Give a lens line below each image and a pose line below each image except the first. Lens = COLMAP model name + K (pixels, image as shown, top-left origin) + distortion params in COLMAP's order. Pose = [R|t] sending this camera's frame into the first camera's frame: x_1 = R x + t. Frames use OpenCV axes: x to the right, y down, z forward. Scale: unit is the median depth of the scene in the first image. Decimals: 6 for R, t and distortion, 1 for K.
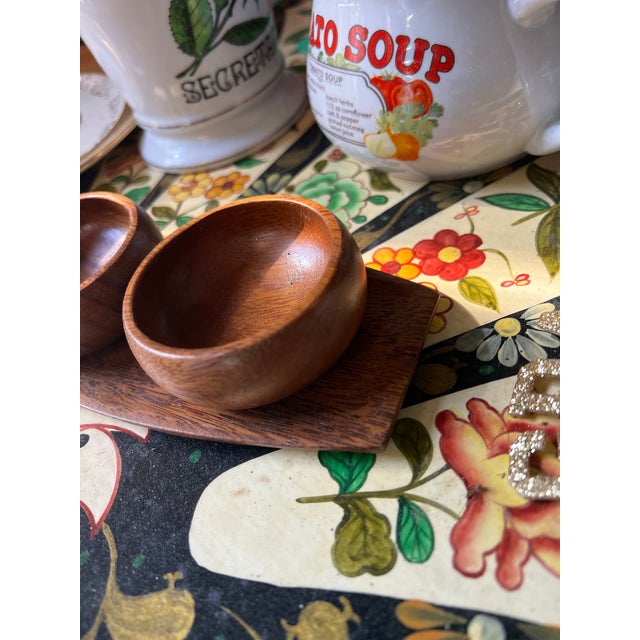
lens RADIAL K [[521.1, 0, 317.4], [0, 521.1, 321.9], [0, 0, 1]] dist [0.001321, -0.050568]
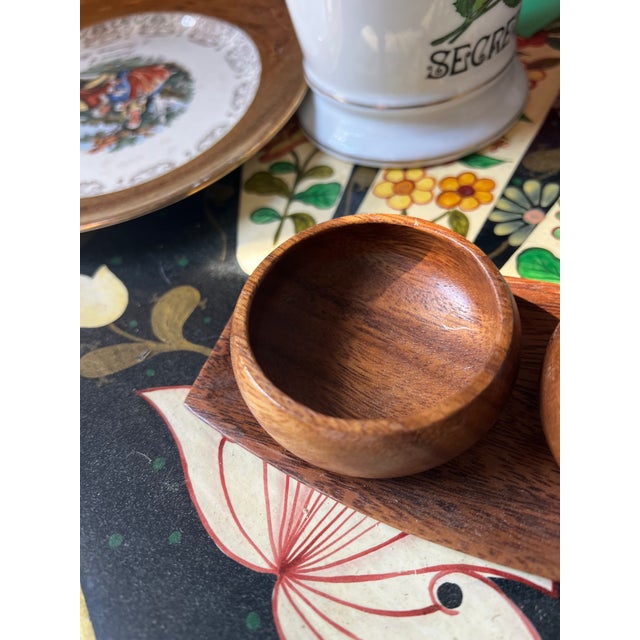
lens RADIAL K [[521.1, 0, 322.8], [0, 521.1, 325.2], [0, 0, 1]] dist [0.001321, -0.050568]
pose [[0.991253, 0.002825, 0.131948, -0.704684], [-0.015301, 0.995489, 0.093638, -0.193358], [-0.131089, -0.094838, 0.986824, 0.355828]]
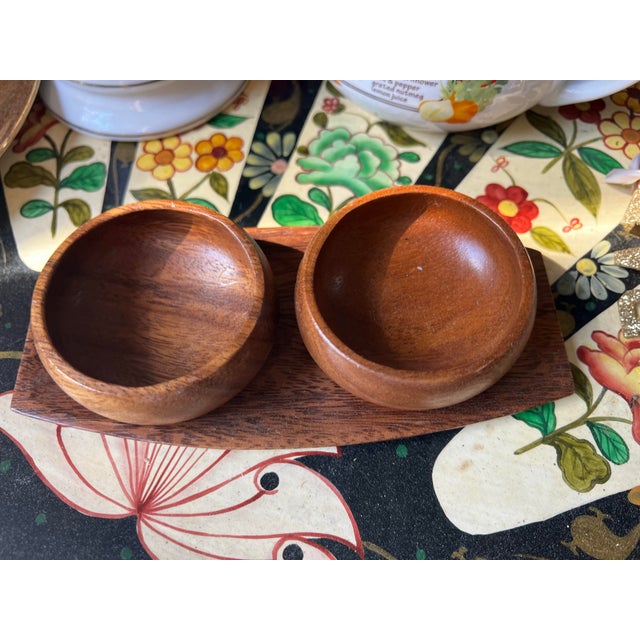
lens RADIAL K [[521.1, 0, 330.0], [0, 521.1, 325.2], [0, 0, 1]] dist [0.001321, -0.050568]
pose [[0.864283, -0.279869, 0.417957, -0.666373], [0.176829, 0.946934, 0.268417, -0.274795], [-0.470899, -0.158081, 0.867908, 0.154906]]
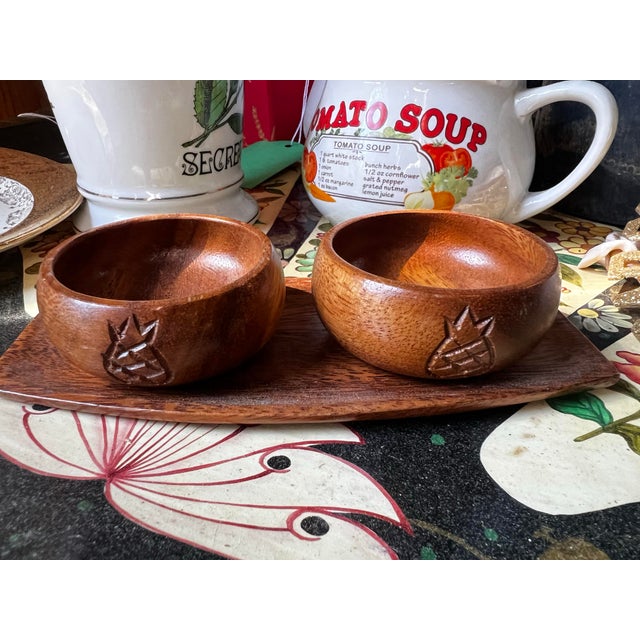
lens RADIAL K [[494.6, 0, 298.9], [0, 494.6, 365.6], [0, 0, 1]] dist [-0.003132, -0.001990]
pose [[0.859874, -0.030843, 0.509573, -0.778735], [0.181592, 0.951369, -0.248841, 0.274015], [-0.477117, 0.306506, 0.823658, 0.337543]]
